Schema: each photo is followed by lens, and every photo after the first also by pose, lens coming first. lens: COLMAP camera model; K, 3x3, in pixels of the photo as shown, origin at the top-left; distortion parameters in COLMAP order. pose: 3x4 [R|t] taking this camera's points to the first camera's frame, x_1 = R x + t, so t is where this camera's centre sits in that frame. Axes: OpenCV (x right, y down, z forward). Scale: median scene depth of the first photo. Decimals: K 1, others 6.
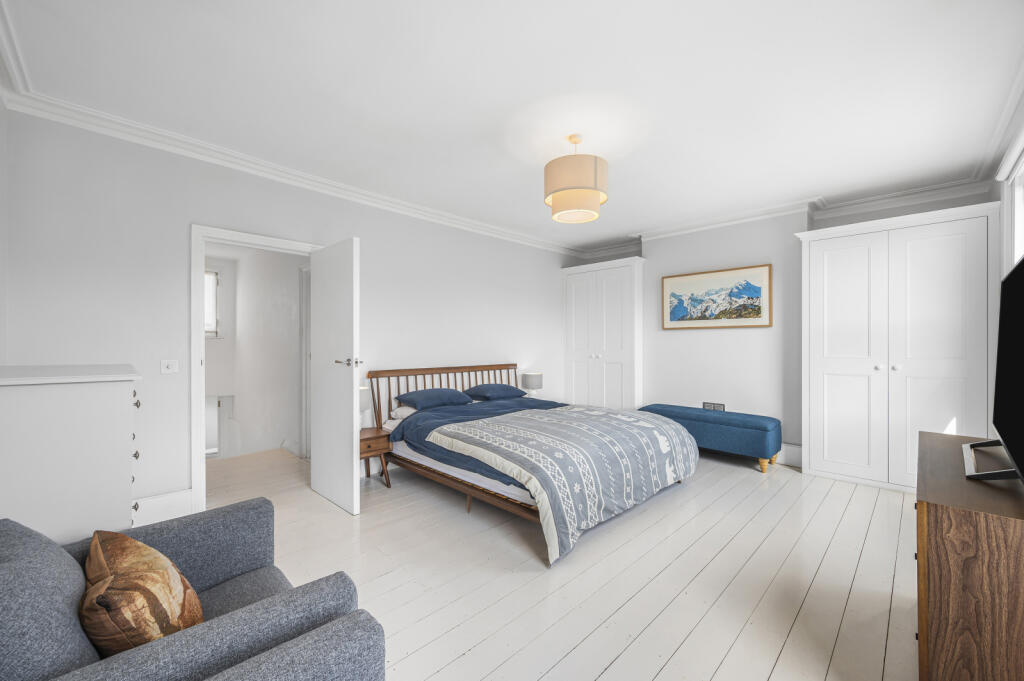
lens RADIAL K [[407.6, 0, 511.2], [0, 407.6, 342.0], [0, 0, 1]] dist [-0.000957, 0.000691]
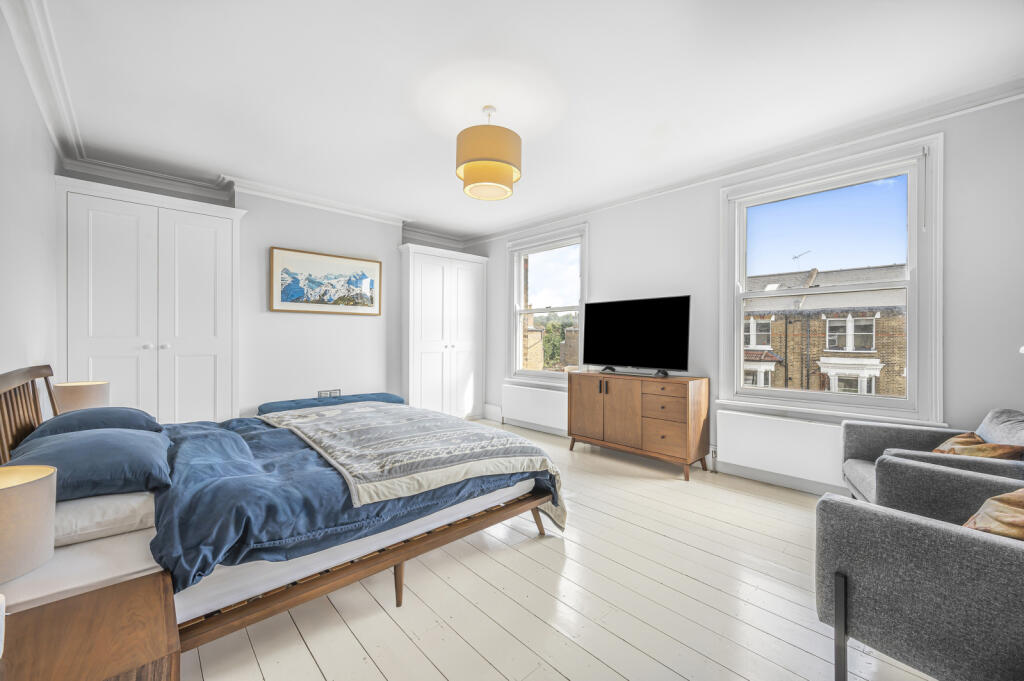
lens RADIAL K [[407.6, 0, 513.9], [0, 407.6, 341.7], [0, 0, 1]] dist [-0.000957, 0.000691]
pose [[0.025140, -0.007124, 0.999659, -0.468142], [-0.008054, 0.999941, 0.007328, 0.023049], [-0.999652, -0.008235, 0.025081, 0.531895]]
